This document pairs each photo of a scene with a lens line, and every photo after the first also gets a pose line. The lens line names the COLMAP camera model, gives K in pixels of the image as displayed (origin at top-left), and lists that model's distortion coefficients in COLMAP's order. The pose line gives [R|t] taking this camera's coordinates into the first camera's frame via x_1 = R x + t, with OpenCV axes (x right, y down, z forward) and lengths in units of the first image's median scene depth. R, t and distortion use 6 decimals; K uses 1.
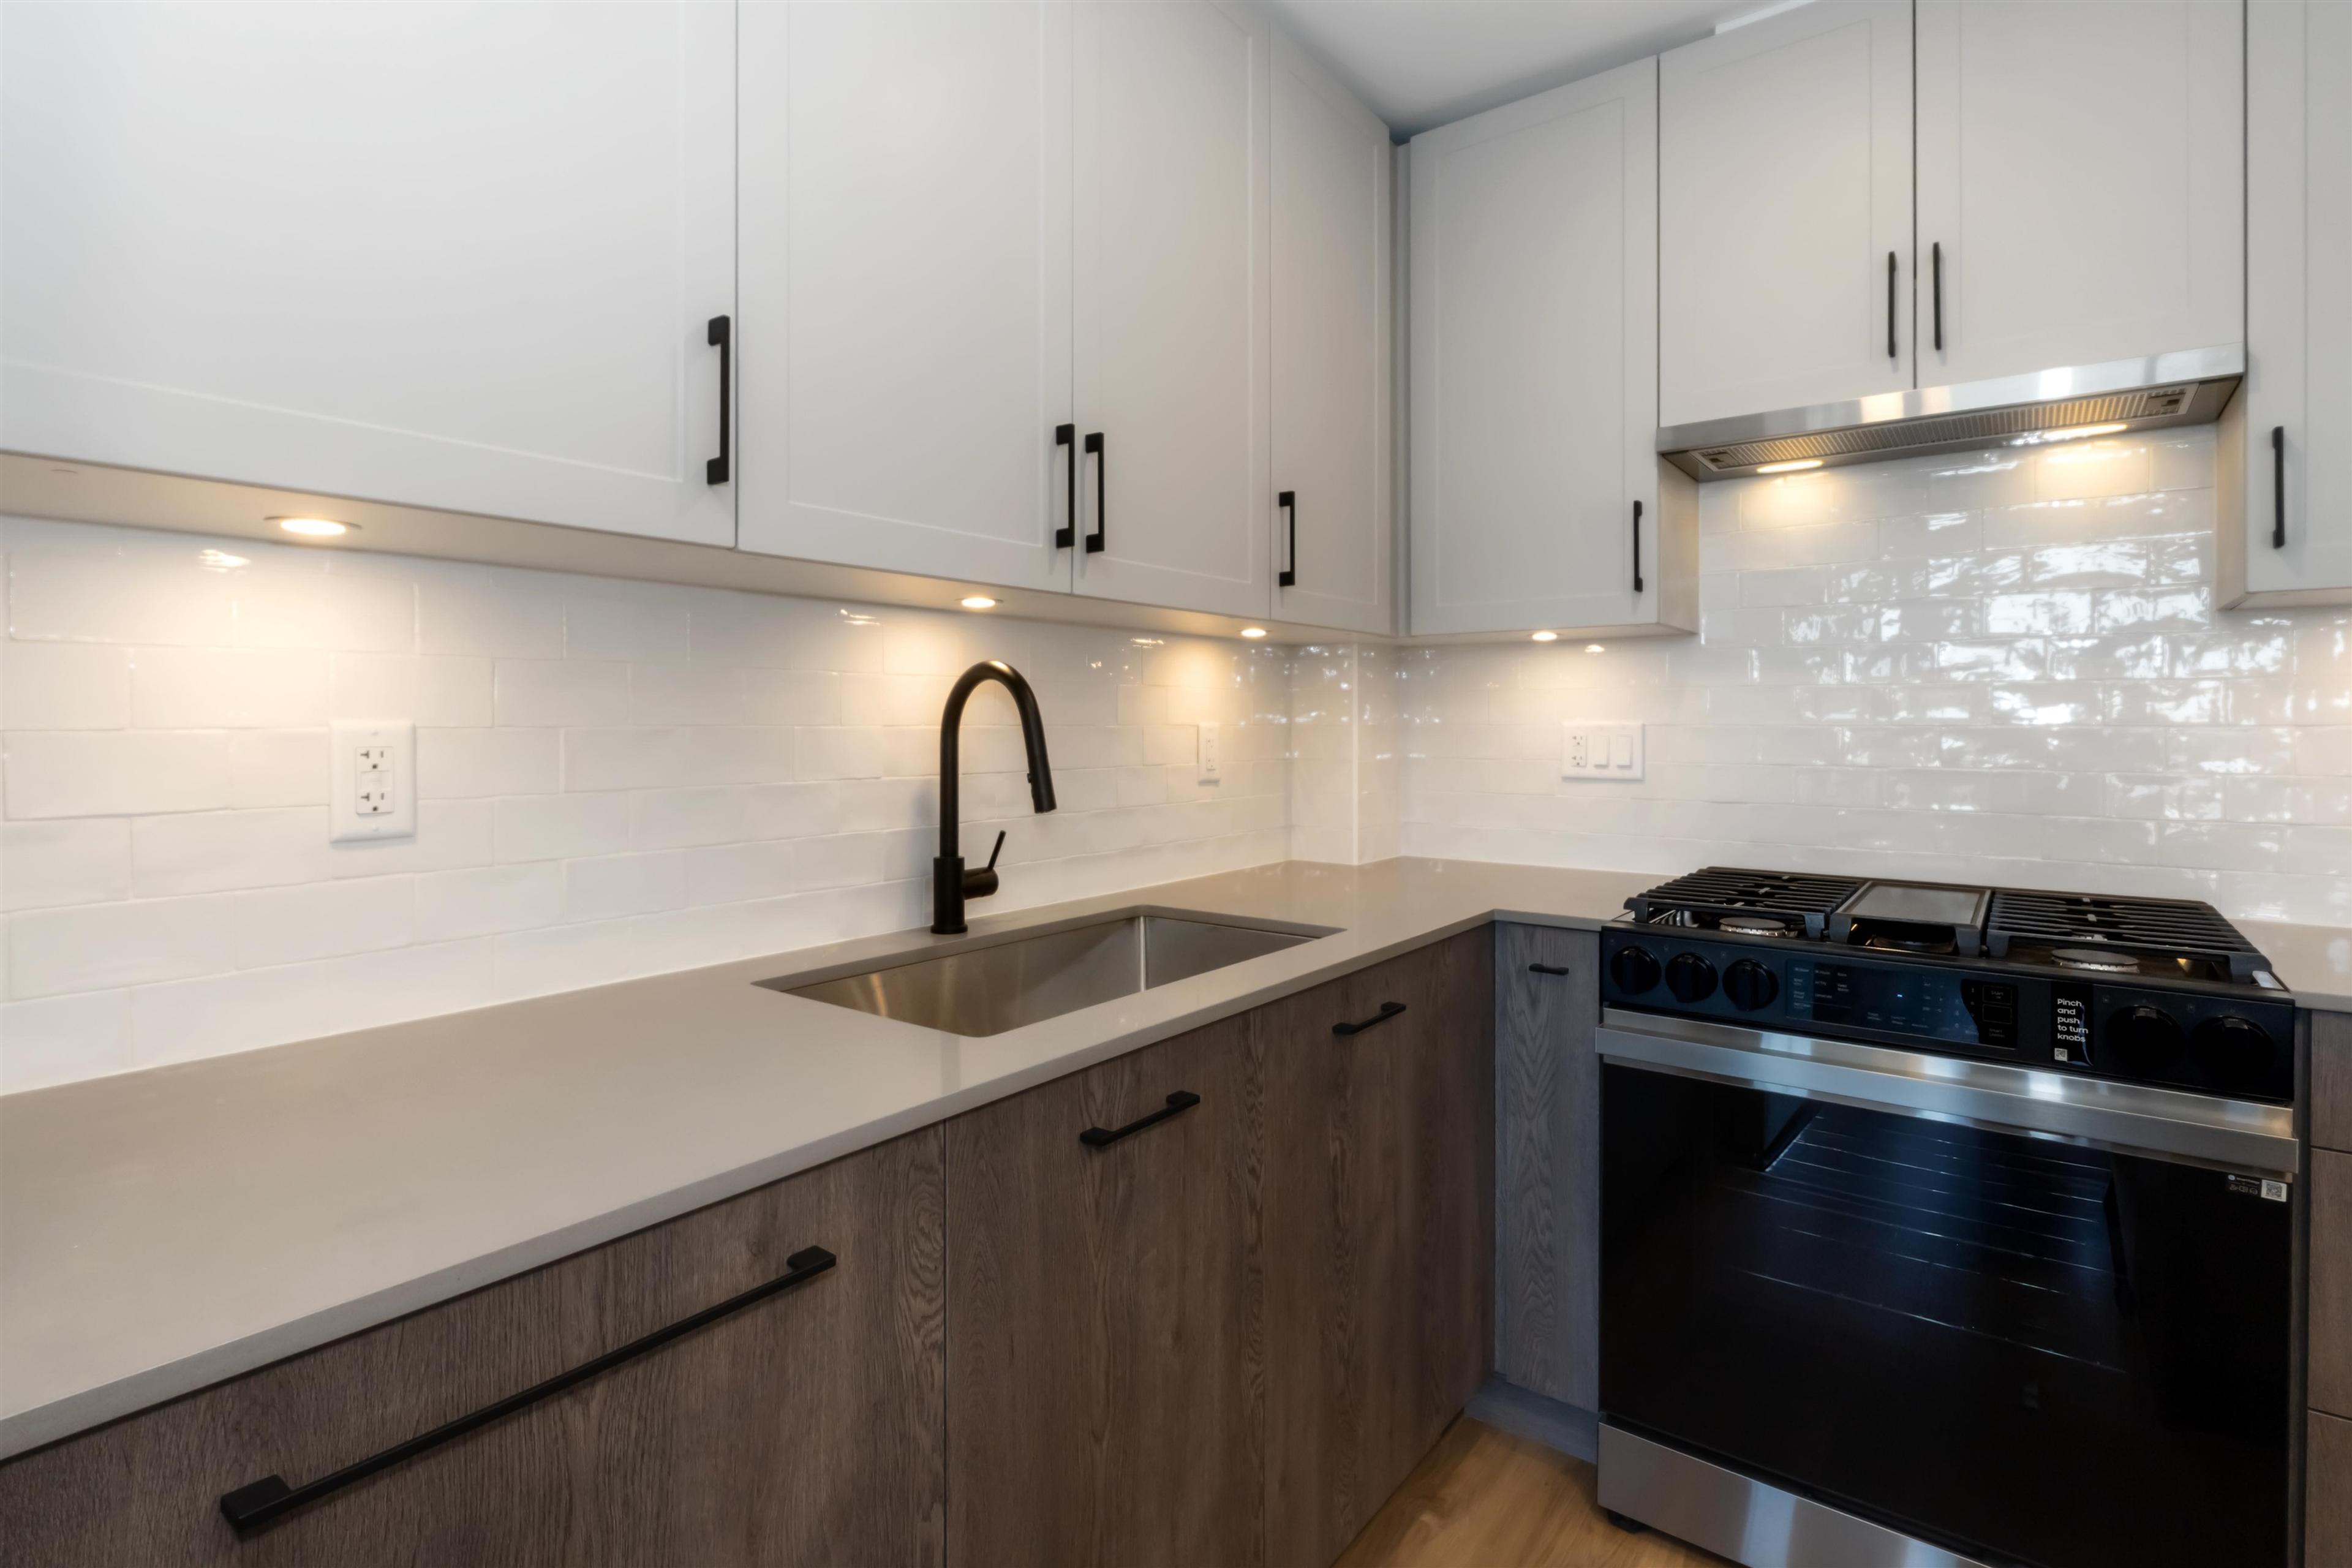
lens RADIAL K [[1129.7, 0, 1122.7], [0, 1129.7, 729.0], [0, 0, 1]] dist [-0.009755, -0.000581]
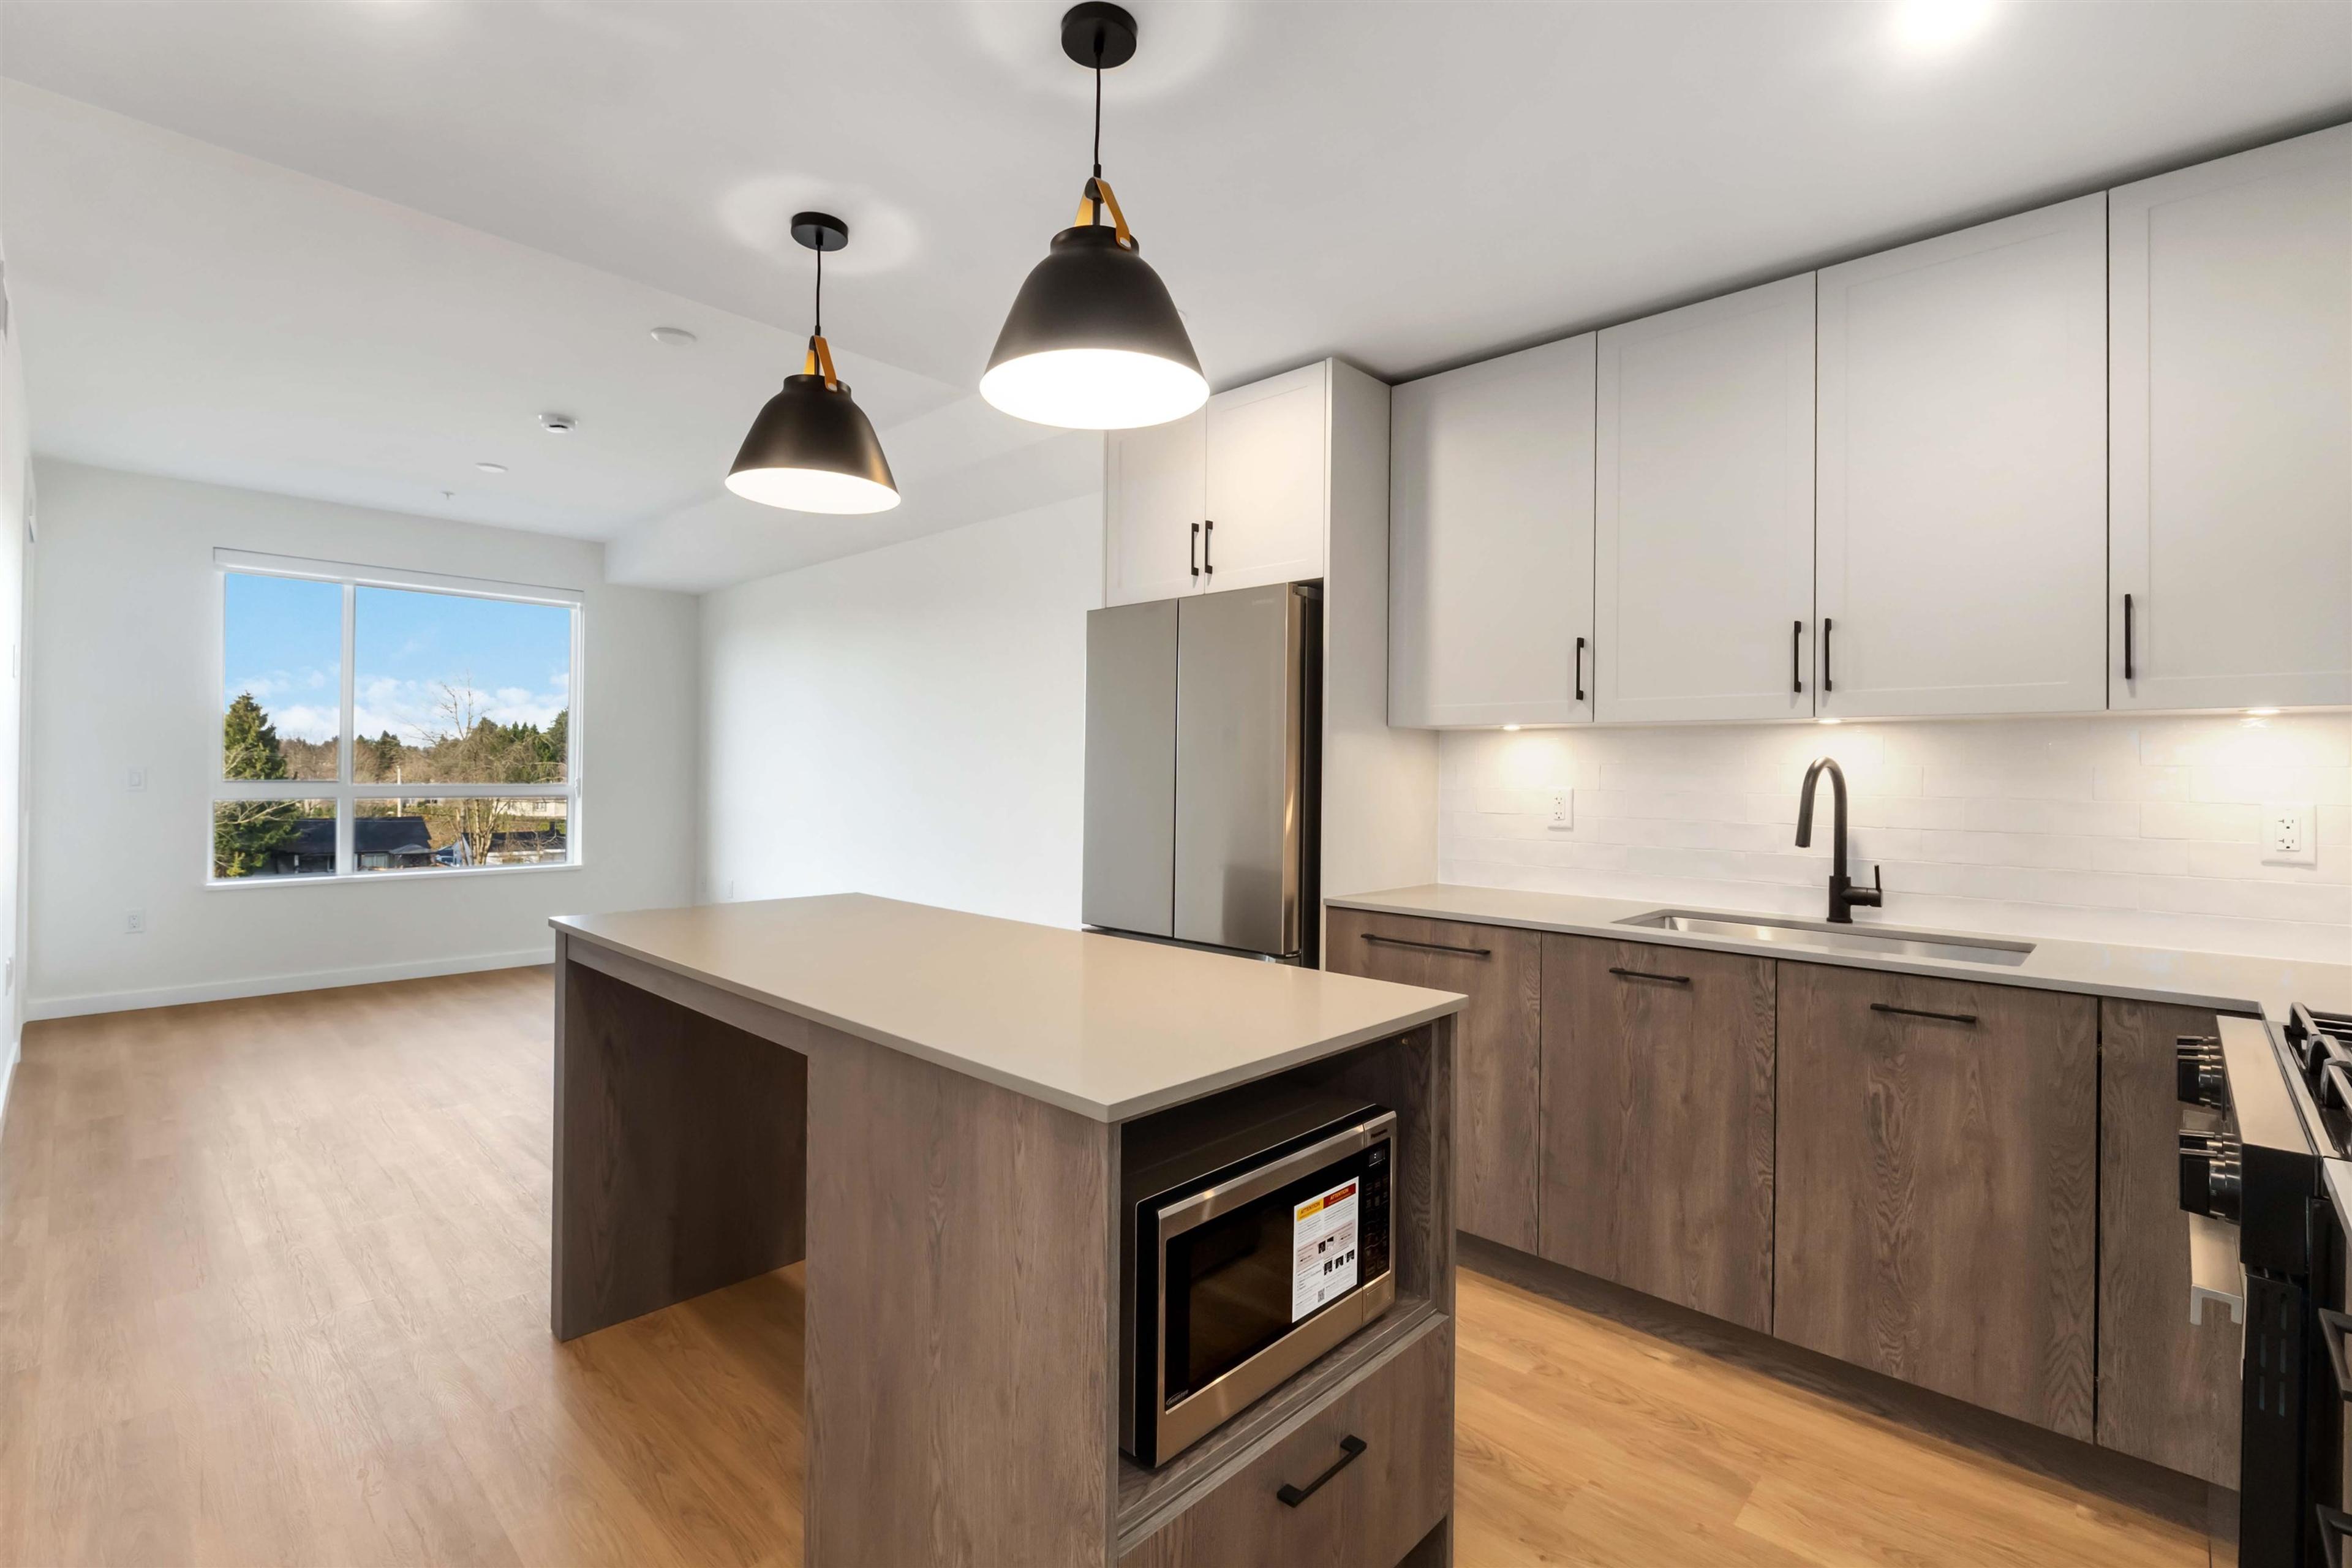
lens RADIAL K [[1056.9, 0, 1164.2], [0, 1056.9, 768.7], [0, 0, 1]] dist [-0.004678, -0.000538]
pose [[-0.100509, -0.001475, -0.994935, 1.624933], [-0.015095, 0.999886, 0.000042, -0.029773], [0.994822, 0.015022, -0.100520, 0.205584]]
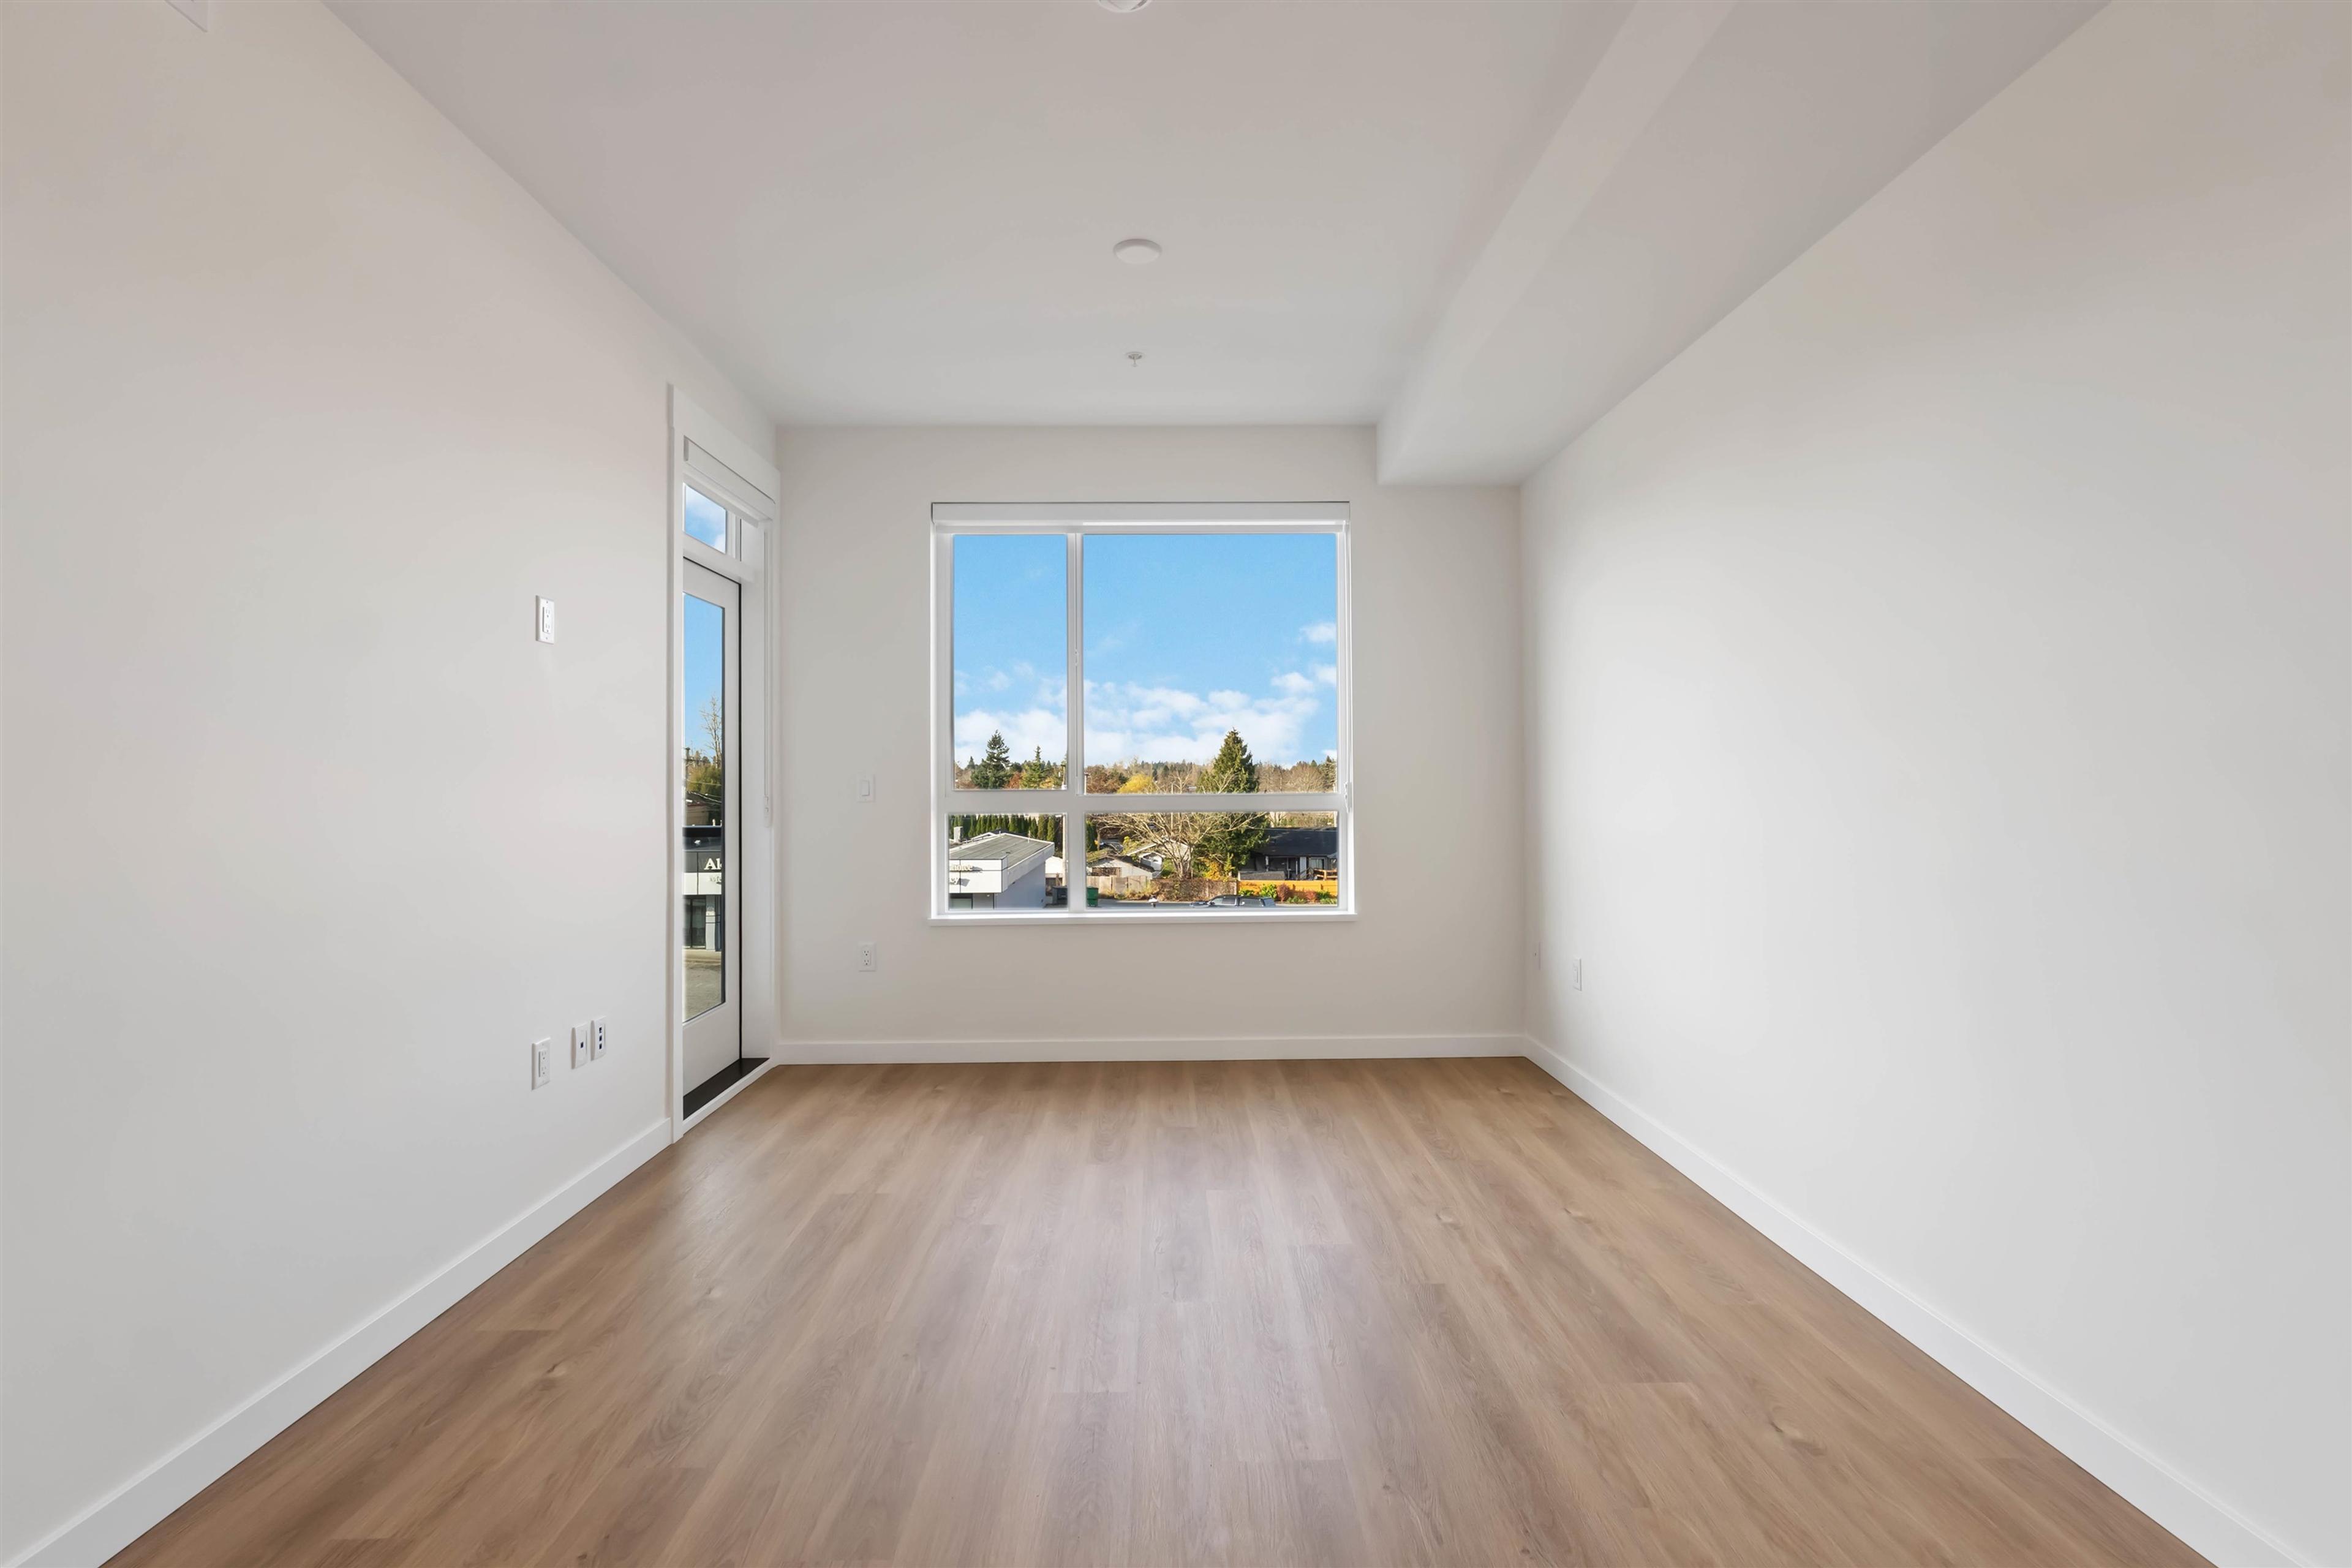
lens RADIAL K [[1056.9, 0, 1164.5], [0, 1056.9, 777.0], [0, 0, 1]] dist [-0.004678, -0.000538]
pose [[-0.779229, 0.002106, -0.626735, -0.351958], [0.003700, 0.999992, -0.001240, 0.035254], [0.626728, -0.003285, -0.779231, -0.742730]]
